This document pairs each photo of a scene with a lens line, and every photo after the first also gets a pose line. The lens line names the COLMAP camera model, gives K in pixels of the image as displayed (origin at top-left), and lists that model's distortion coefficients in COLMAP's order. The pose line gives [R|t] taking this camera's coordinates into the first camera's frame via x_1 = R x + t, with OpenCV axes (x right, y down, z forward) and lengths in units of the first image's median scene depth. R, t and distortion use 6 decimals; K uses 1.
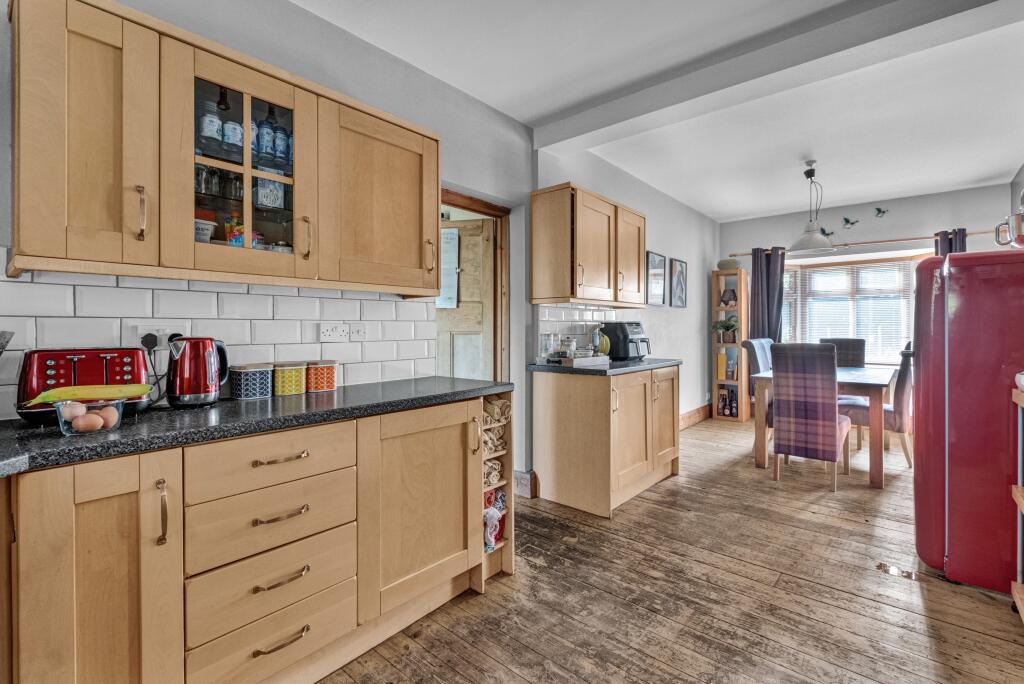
lens RADIAL K [[462.5, 0, 506.6], [0, 462.5, 327.6], [0, 0, 1]] dist [0.003795, 0.000238]
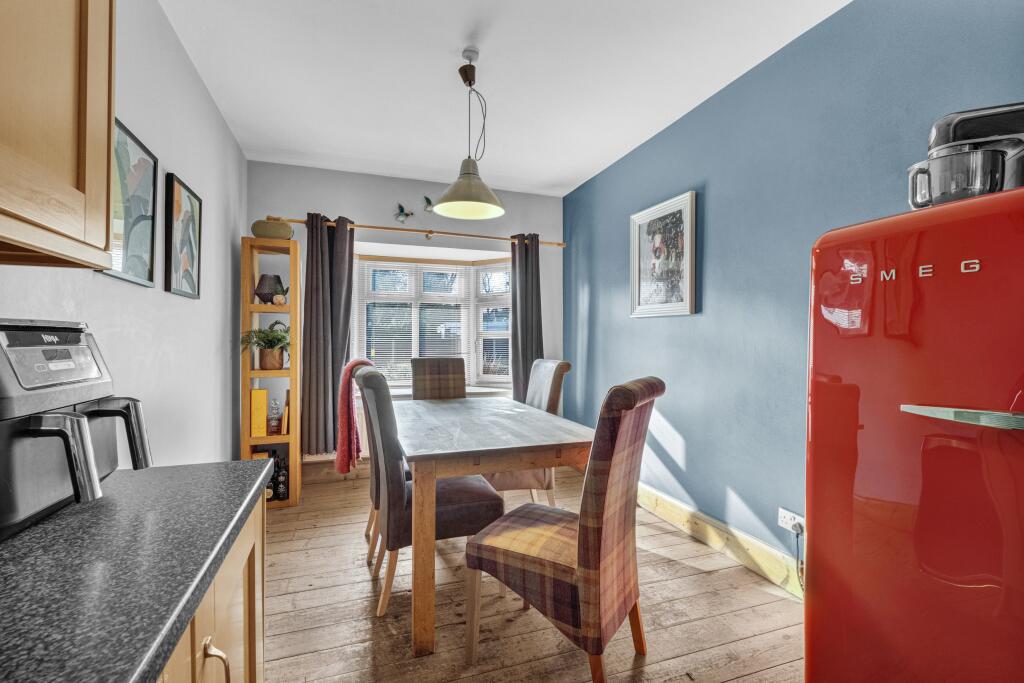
lens RADIAL K [[467.8, 0, 507.9], [0, 467.8, 337.6], [0, 0, 1]] dist [0.014925, -0.000506]
pose [[0.496761, 0.007441, 0.867855, 0.127815], [-0.006433, 0.999967, -0.004892, -0.004870], [-0.867863, -0.003153, 0.496793, 0.473456]]
